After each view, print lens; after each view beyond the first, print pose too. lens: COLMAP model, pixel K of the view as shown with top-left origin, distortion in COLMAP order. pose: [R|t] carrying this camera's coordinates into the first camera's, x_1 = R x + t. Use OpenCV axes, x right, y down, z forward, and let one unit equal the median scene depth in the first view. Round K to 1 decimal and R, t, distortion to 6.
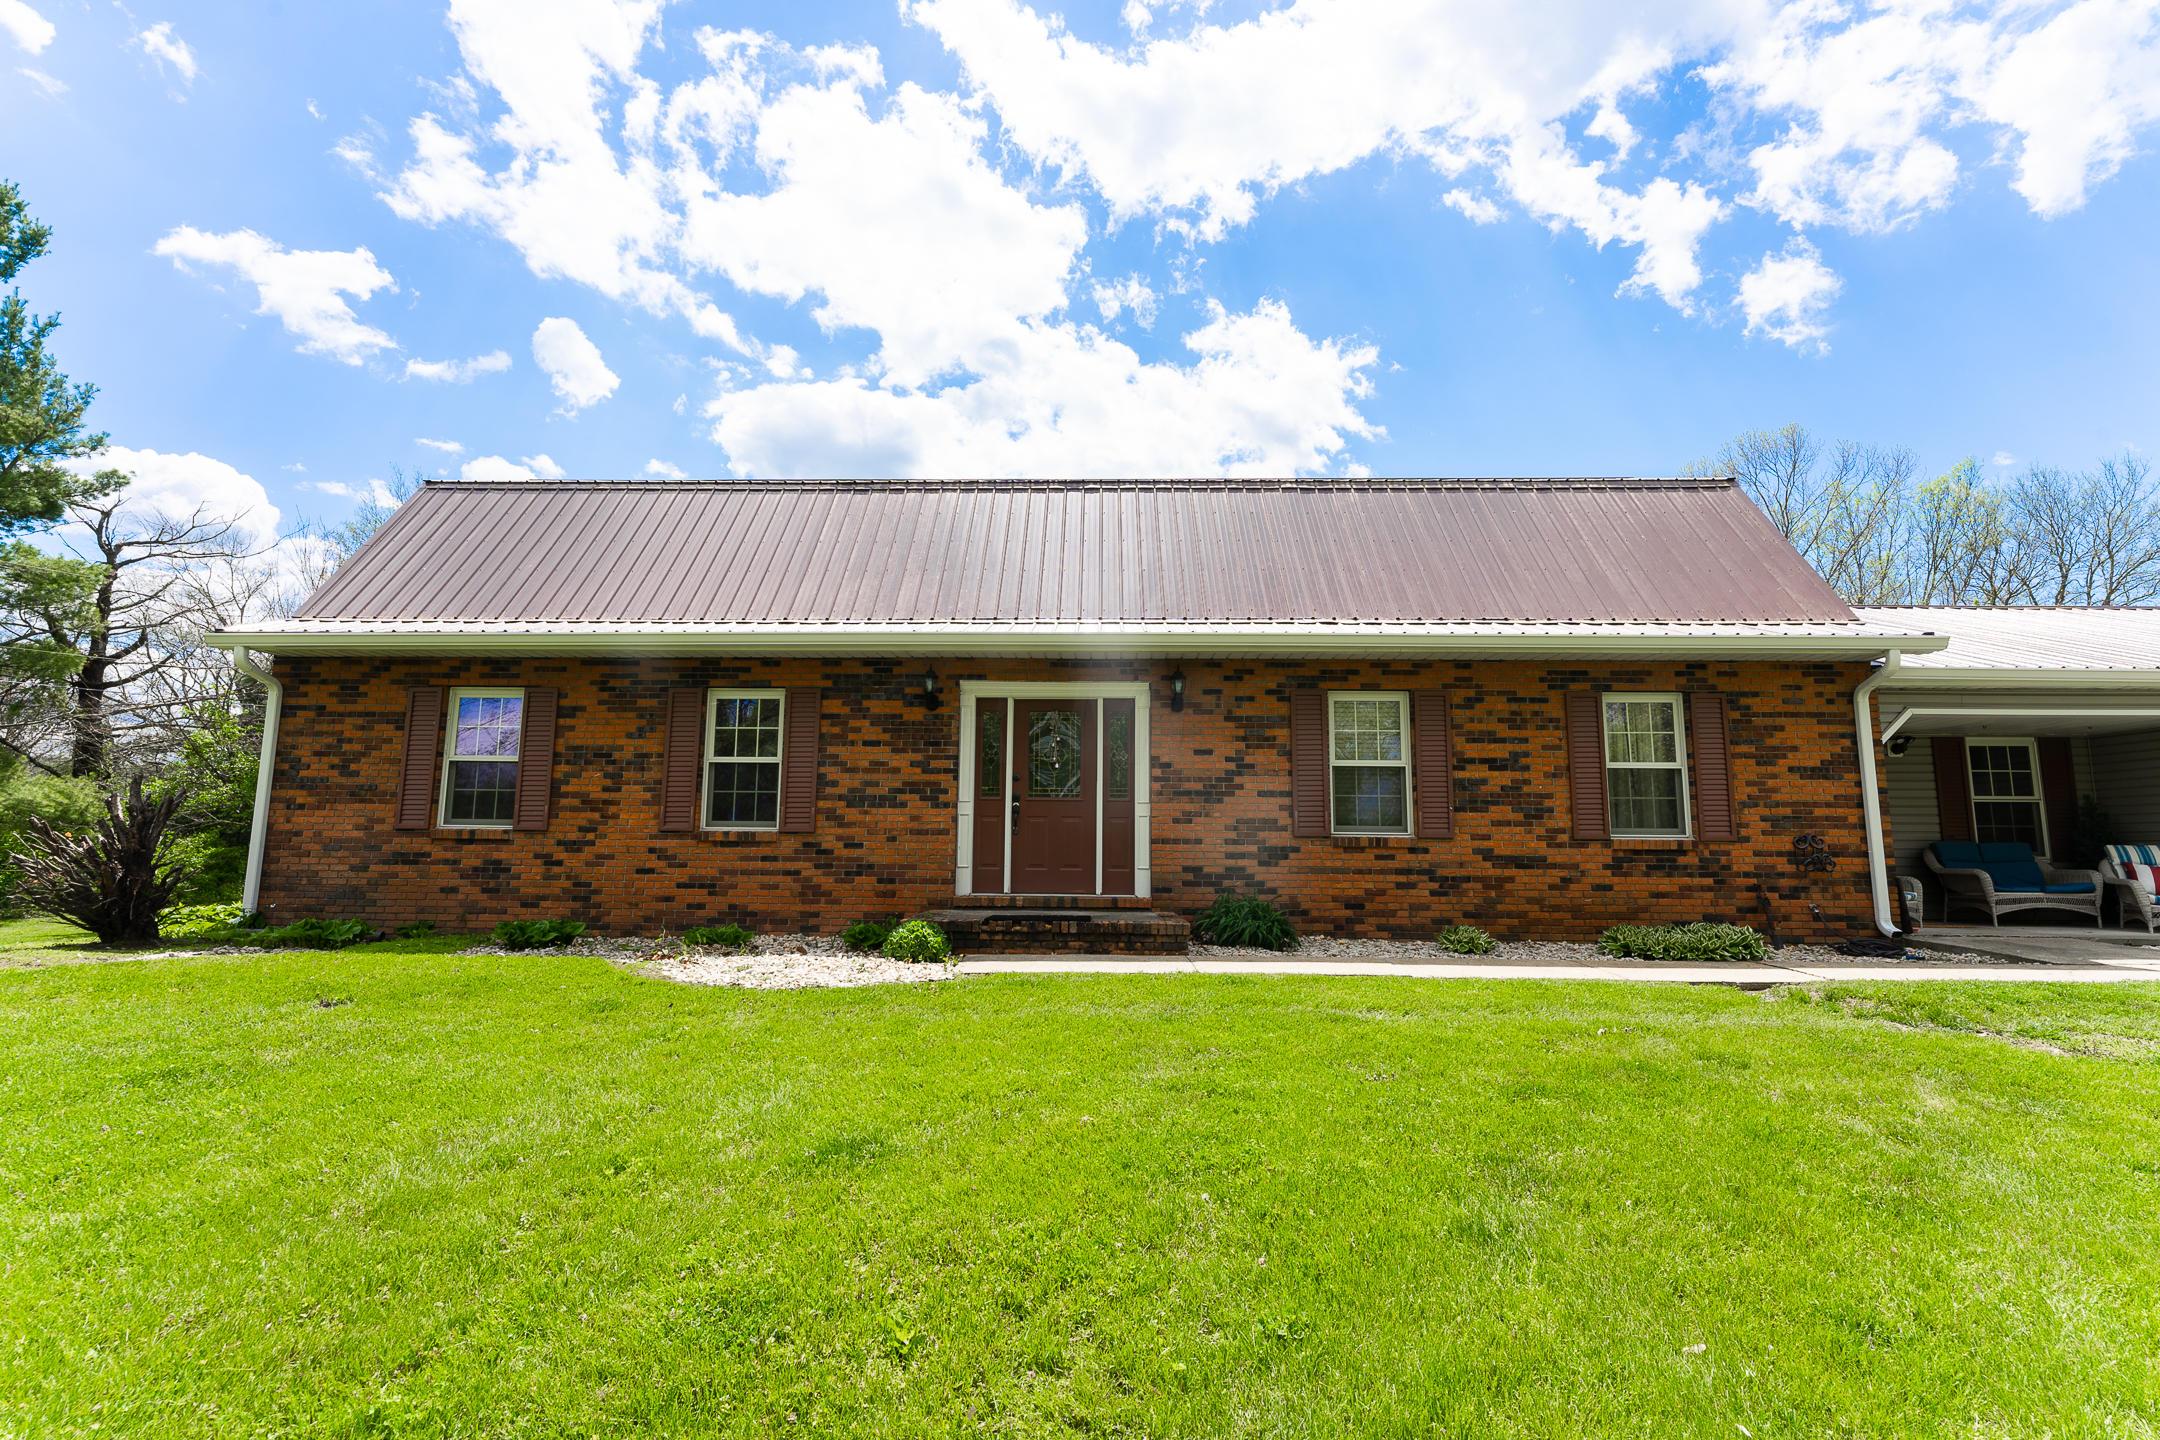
lens RADIAL K [[911.9, 0, 1080.0], [0, 911.9, 720.0], [0, 0, 1]] dist [-0.001523, -0.000150]
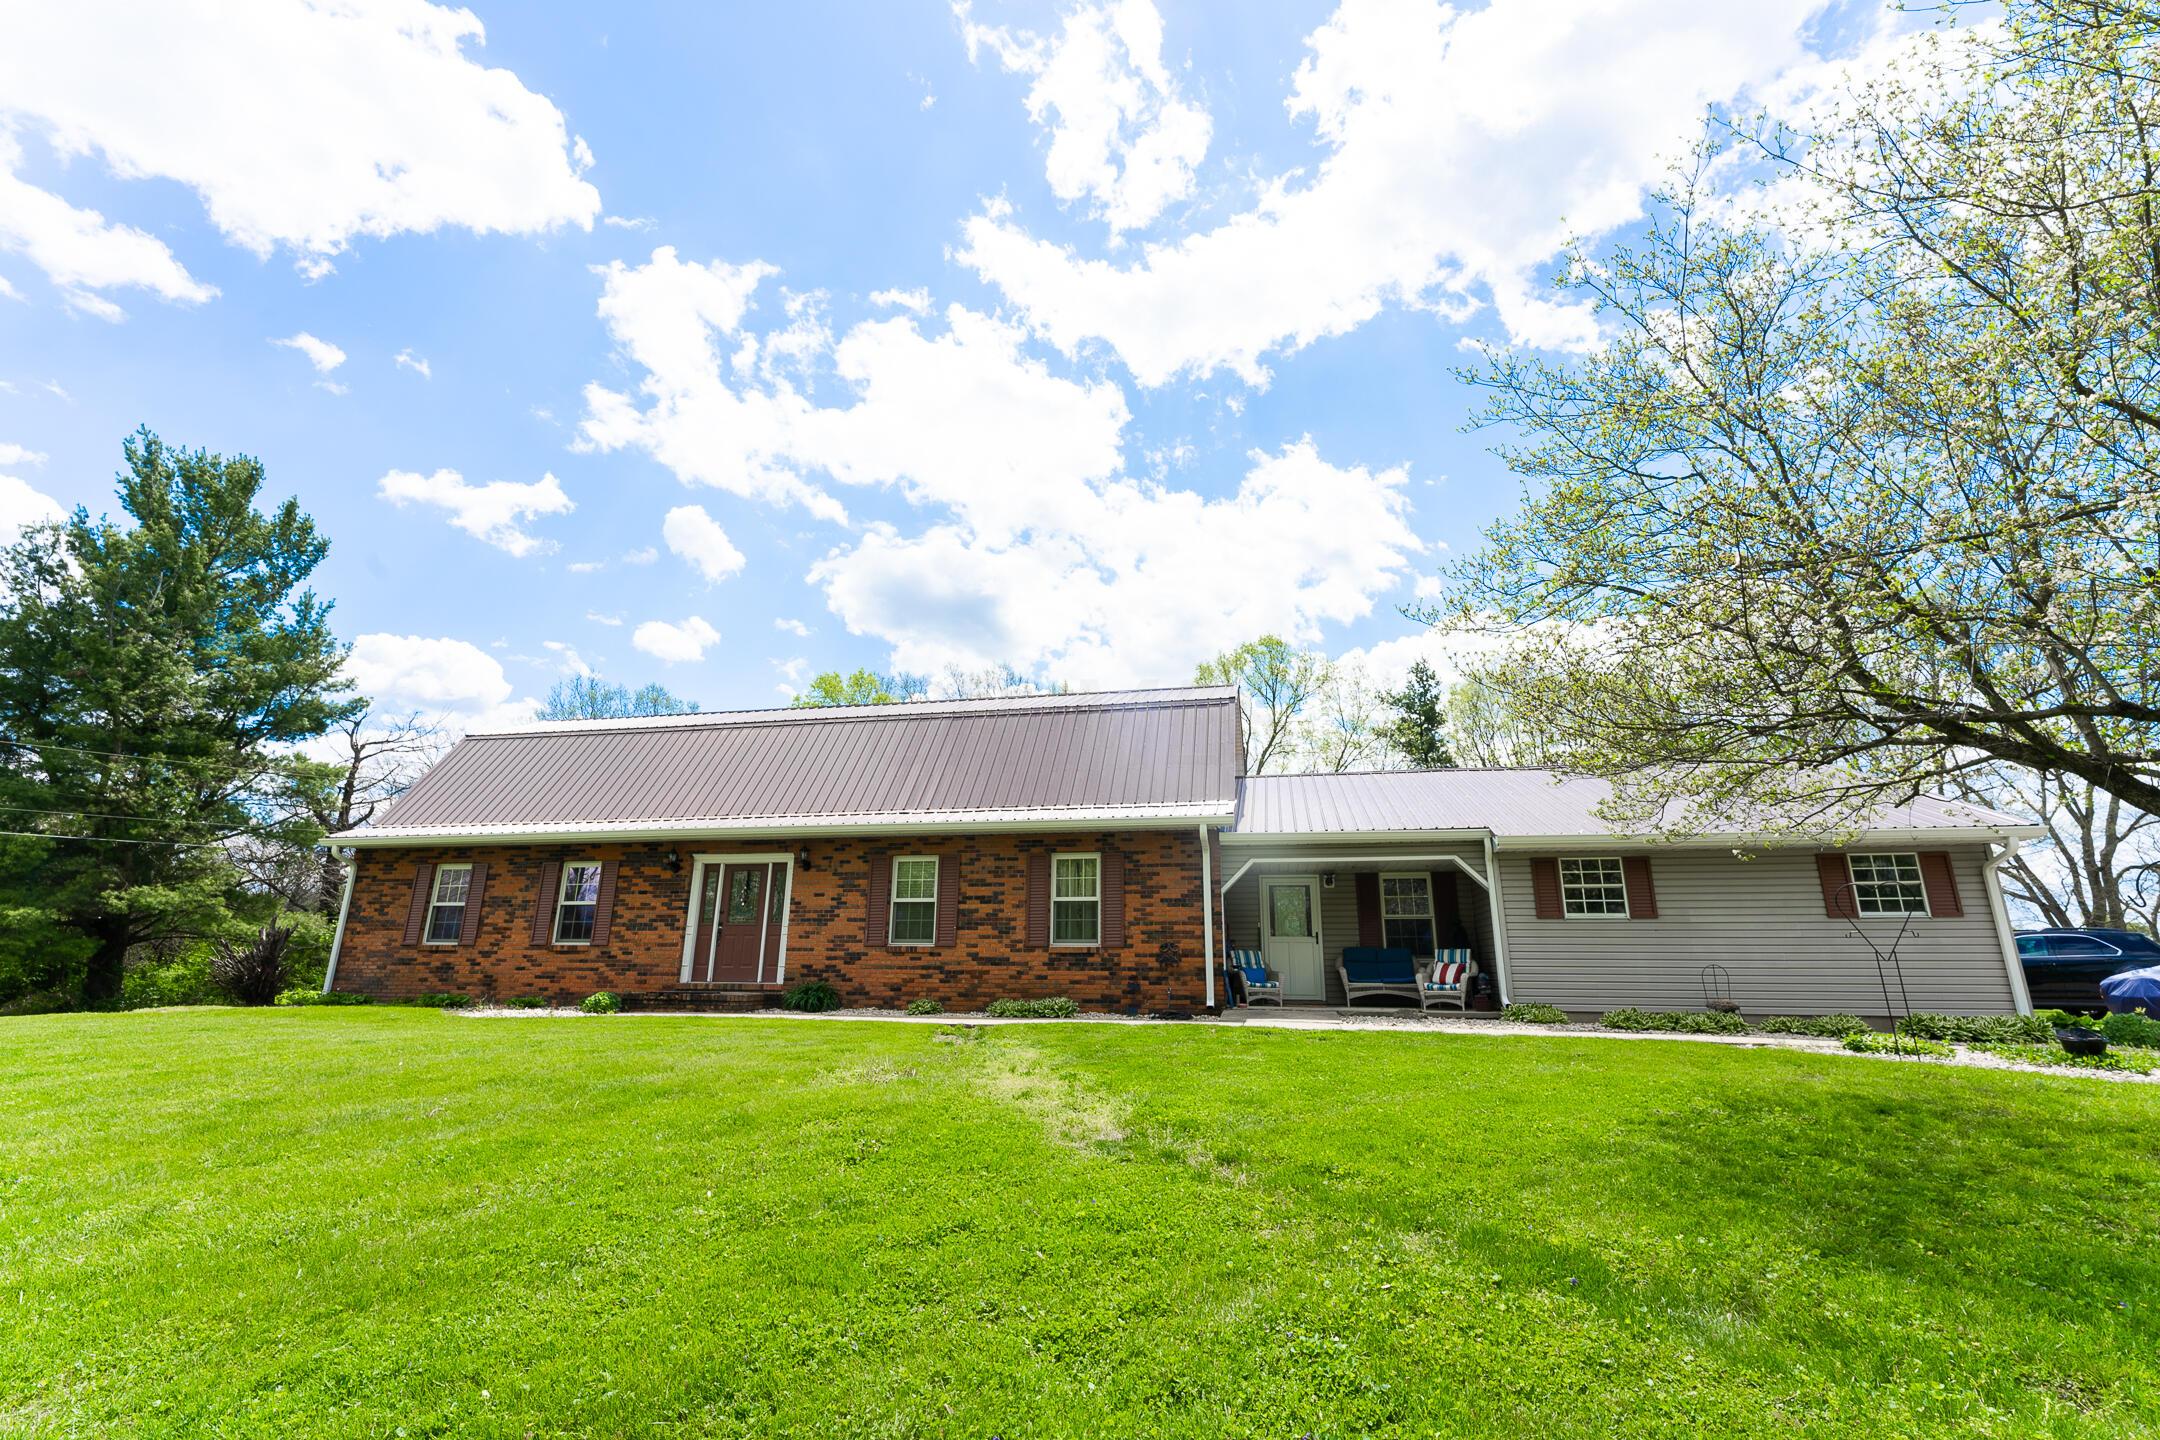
lens RADIAL K [[933.3, 0, 1080.0], [0, 933.3, 720.0], [0, 0, 1]] dist [0.000027, -0.000160]
pose [[0.983729, -0.048315, -0.173039, 0.916831], [0.027243, 0.992138, -0.122144, -0.060594], [0.177580, 0.115443, 0.977312, -0.622277]]
